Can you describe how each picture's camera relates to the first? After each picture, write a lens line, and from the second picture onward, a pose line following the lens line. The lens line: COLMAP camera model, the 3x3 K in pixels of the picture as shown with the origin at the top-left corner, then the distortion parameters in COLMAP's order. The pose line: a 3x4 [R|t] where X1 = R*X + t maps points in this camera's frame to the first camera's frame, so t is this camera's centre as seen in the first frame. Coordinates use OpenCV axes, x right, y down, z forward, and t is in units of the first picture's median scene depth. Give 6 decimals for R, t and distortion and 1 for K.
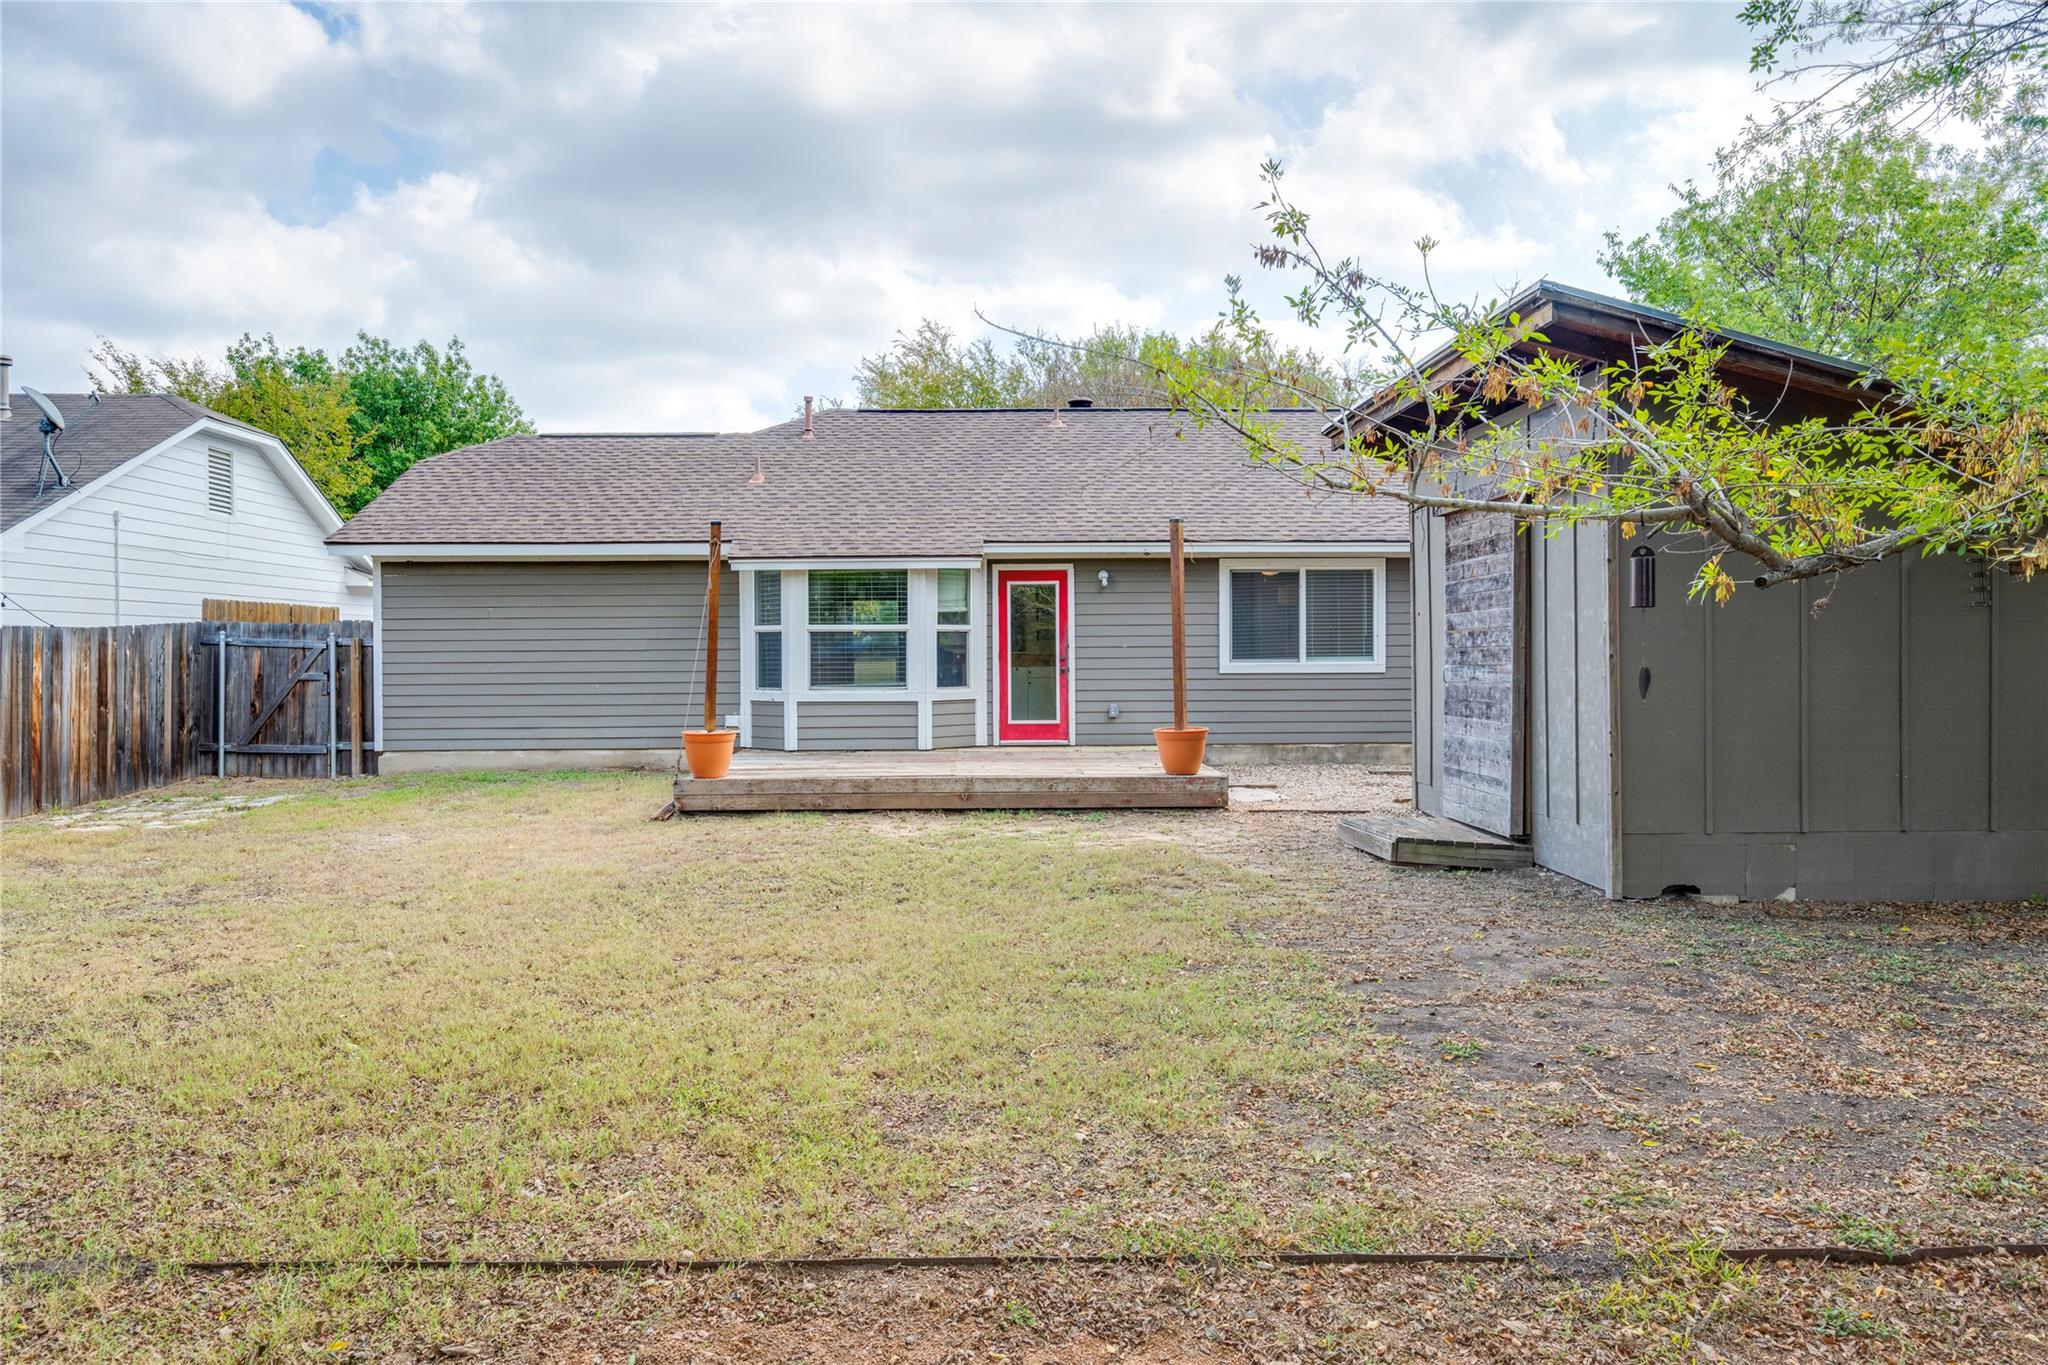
lens RADIAL K [[1259.7, 0, 979.4], [0, 1259.7, 672.7], [0, 0, 1]] dist [-0.000325, -0.002431]
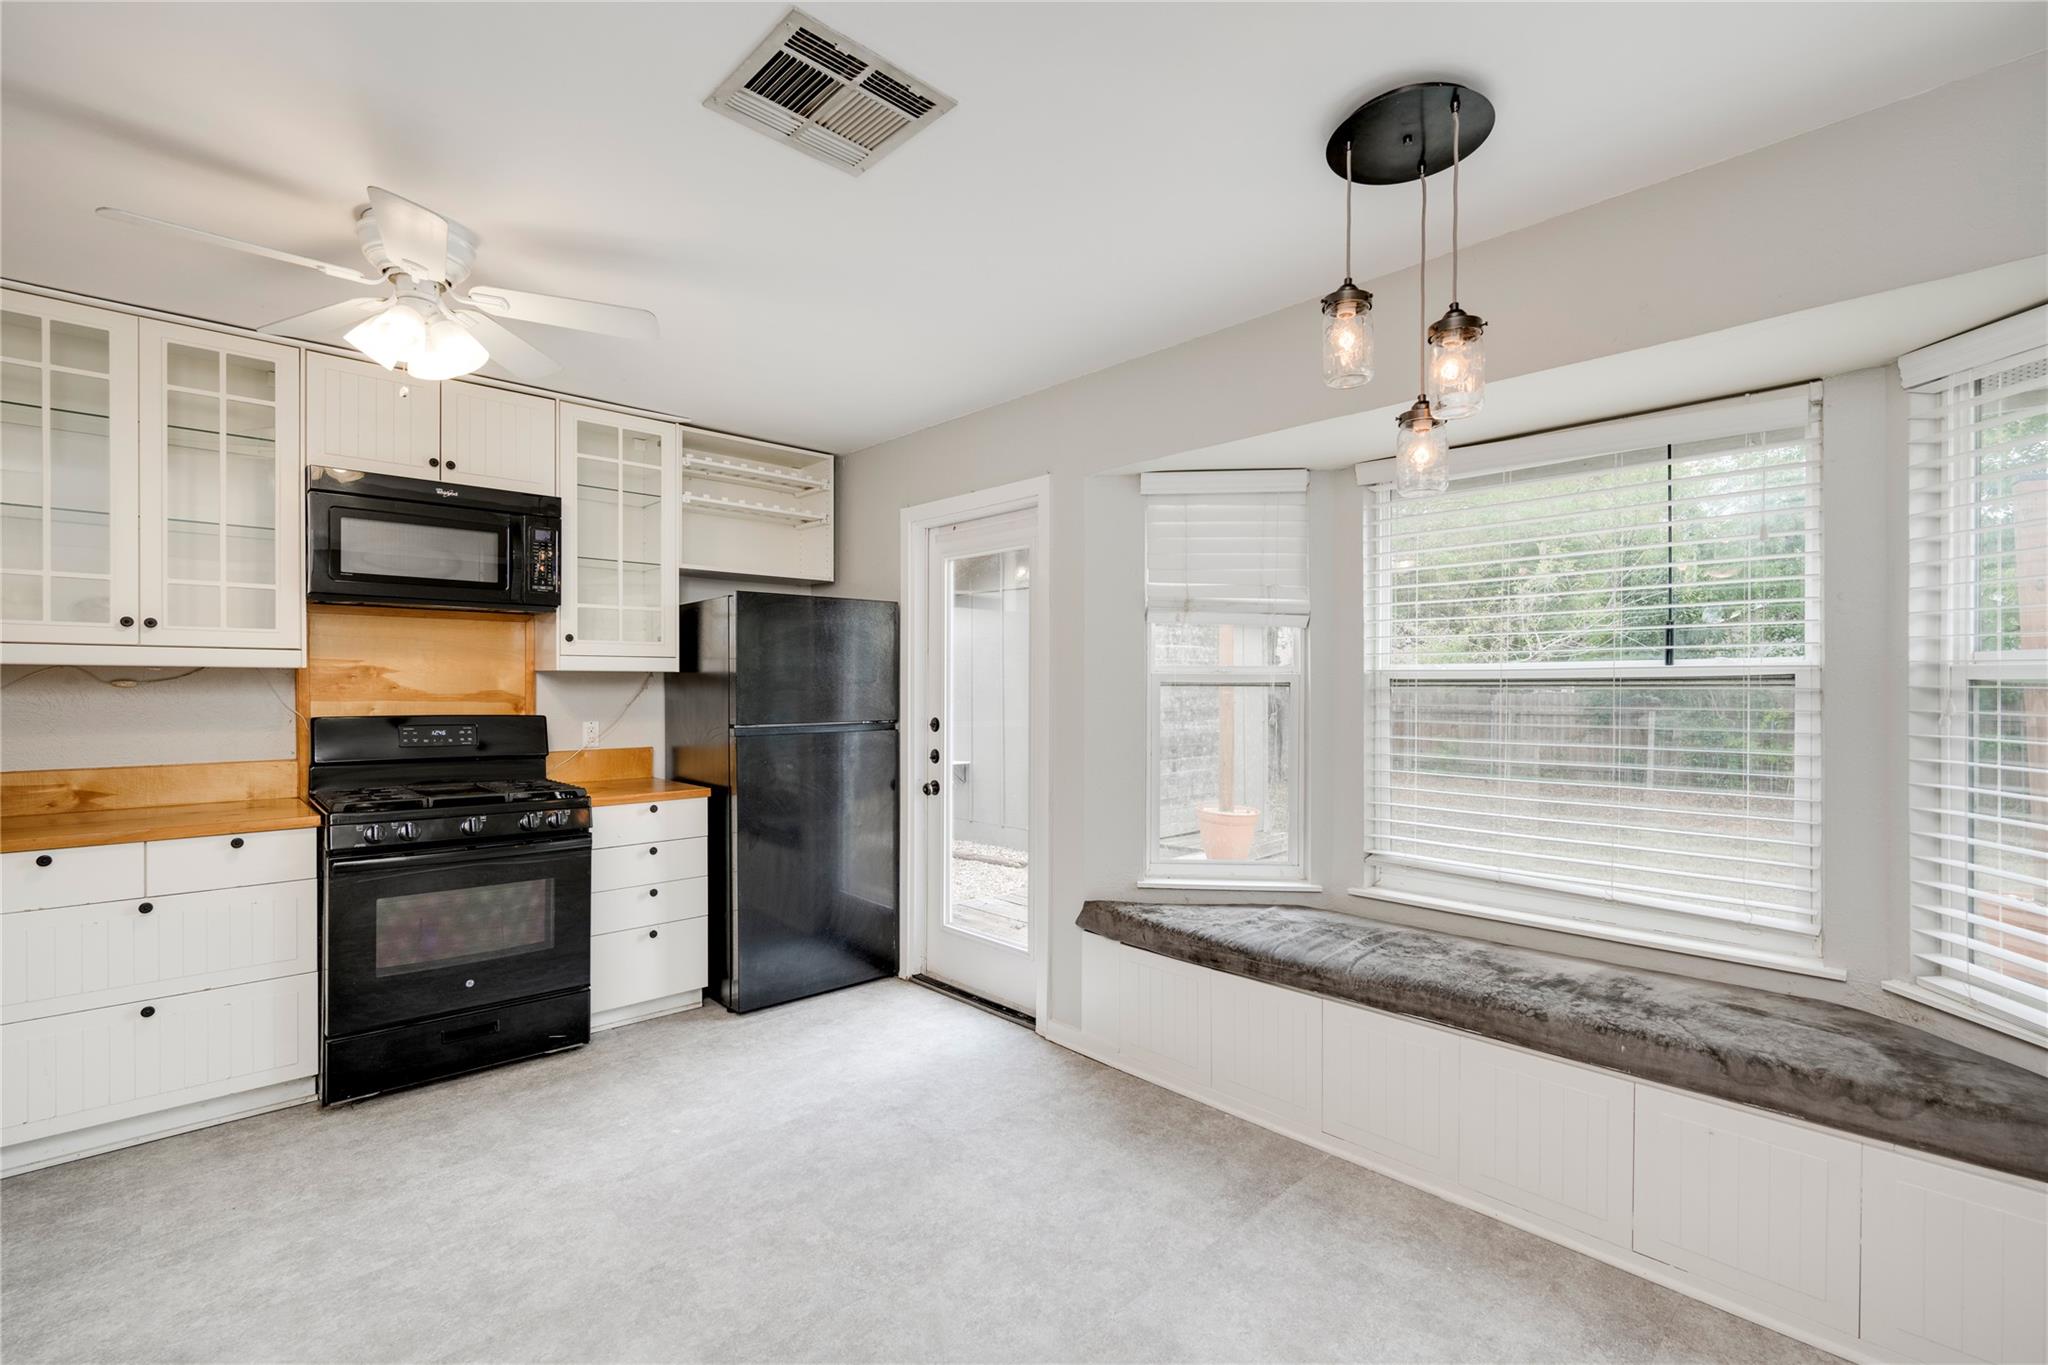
lens RADIAL K [[898.5, 0, 1030.0], [0, 898.5, 692.4], [0, 0, 1]] dist [-0.004754, -0.000034]
pose [[-0.663358, 0.002180, 0.748299, -0.162363], [0.013178, 0.999875, 0.008770, -0.031364], [-0.748186, 0.015679, -0.663304, 1.143658]]
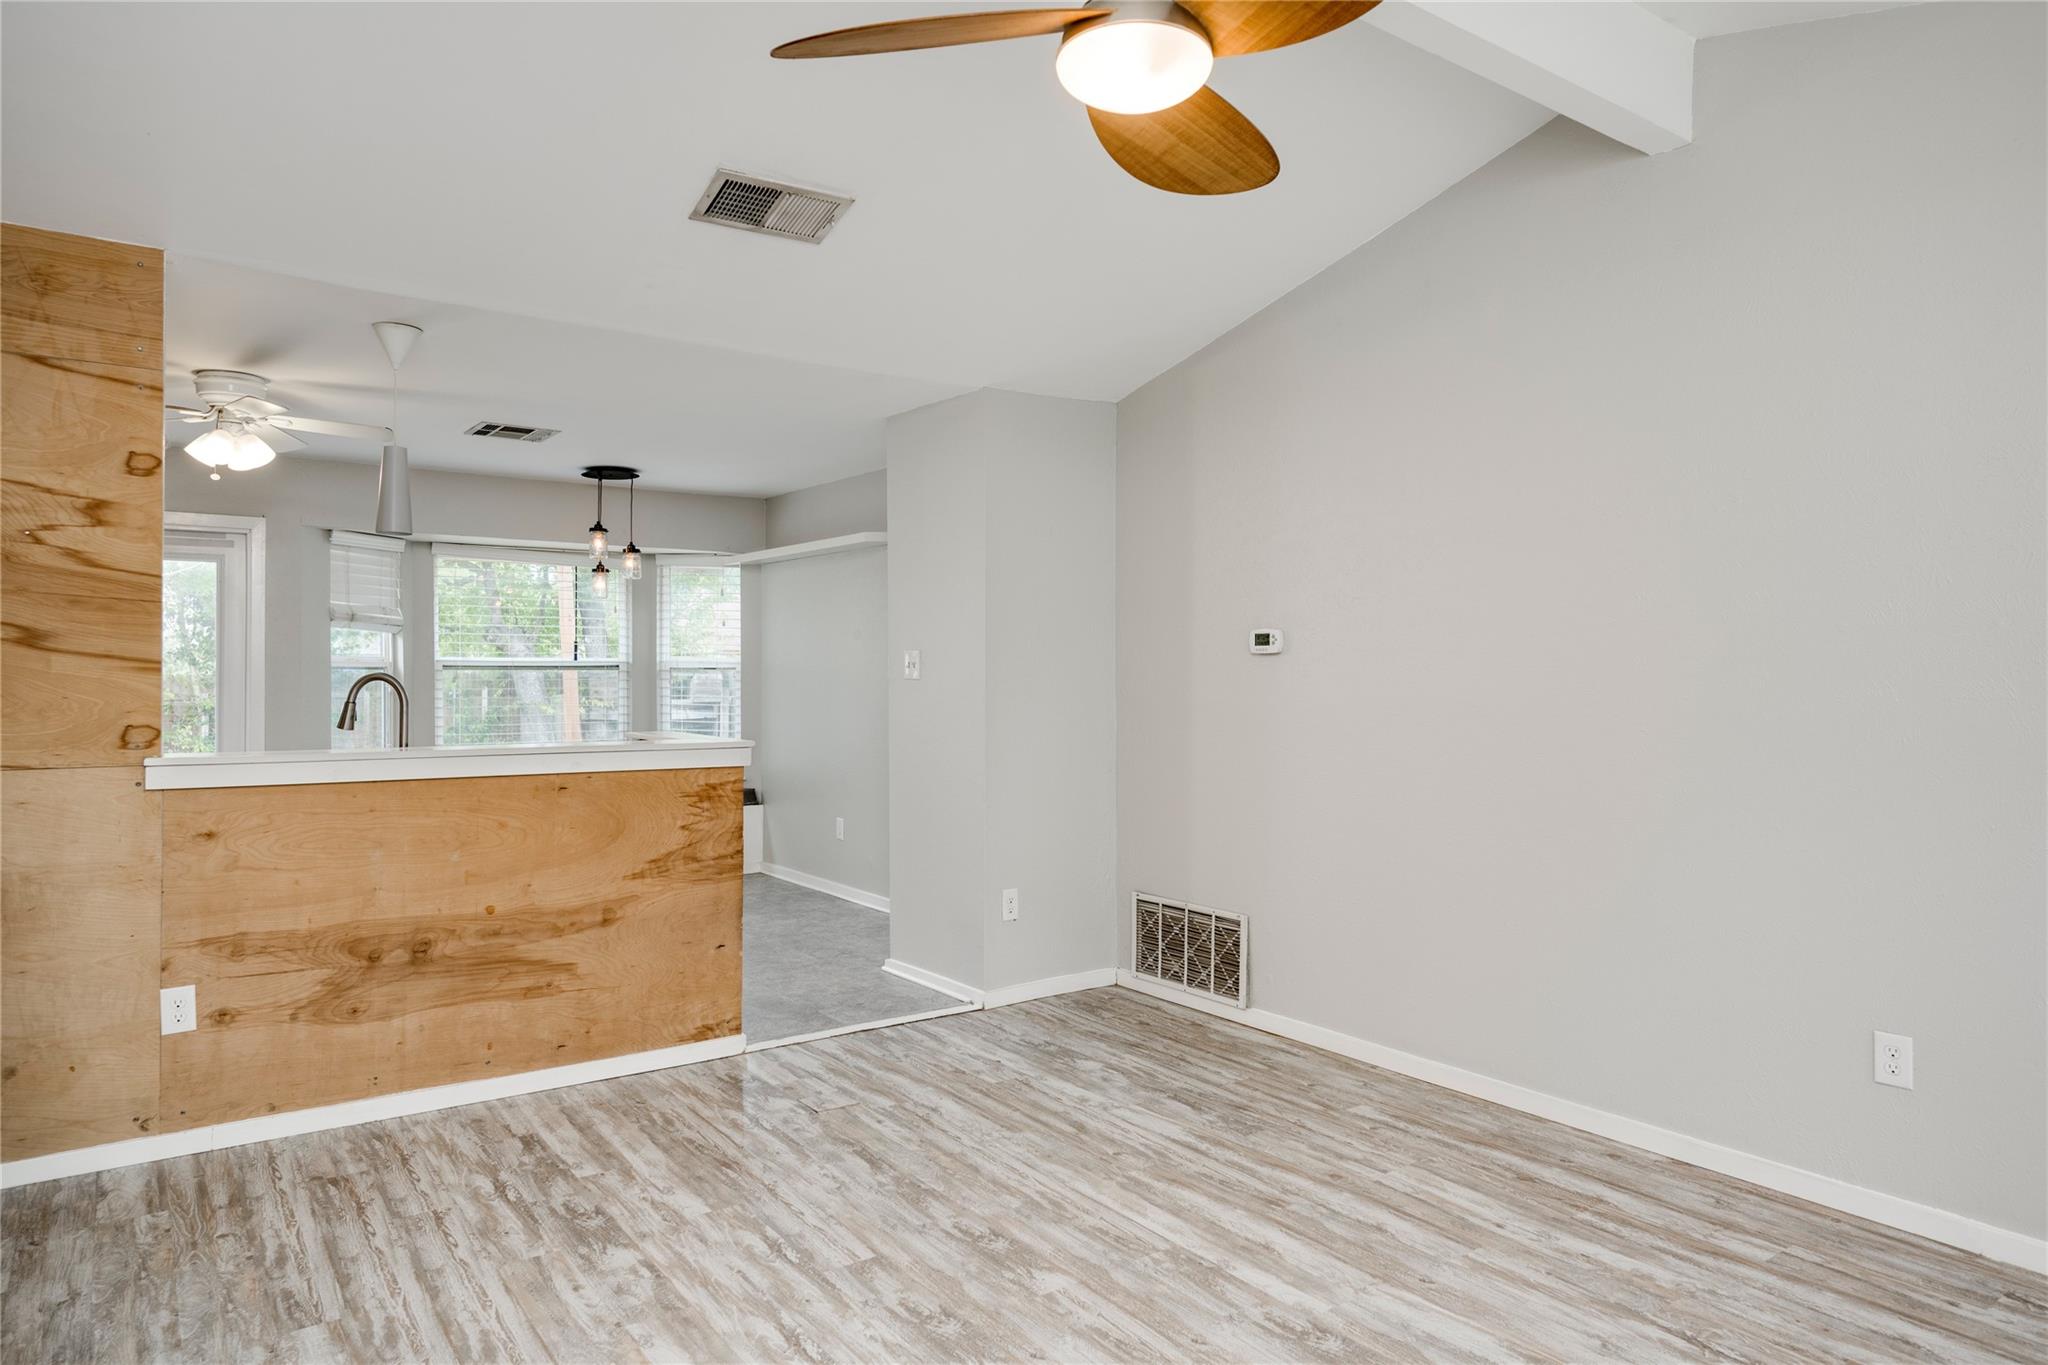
lens RADIAL K [[1259.7, 0, 1031.1], [0, 1259.7, 667.4], [0, 0, 1]] dist [-0.000325, -0.002431]
pose [[-0.827637, 0.006231, -0.561229, 0.022499], [-0.001892, 0.999902, 0.013892, -0.037941], [0.561260, 0.012560, -0.827544, 1.495041]]
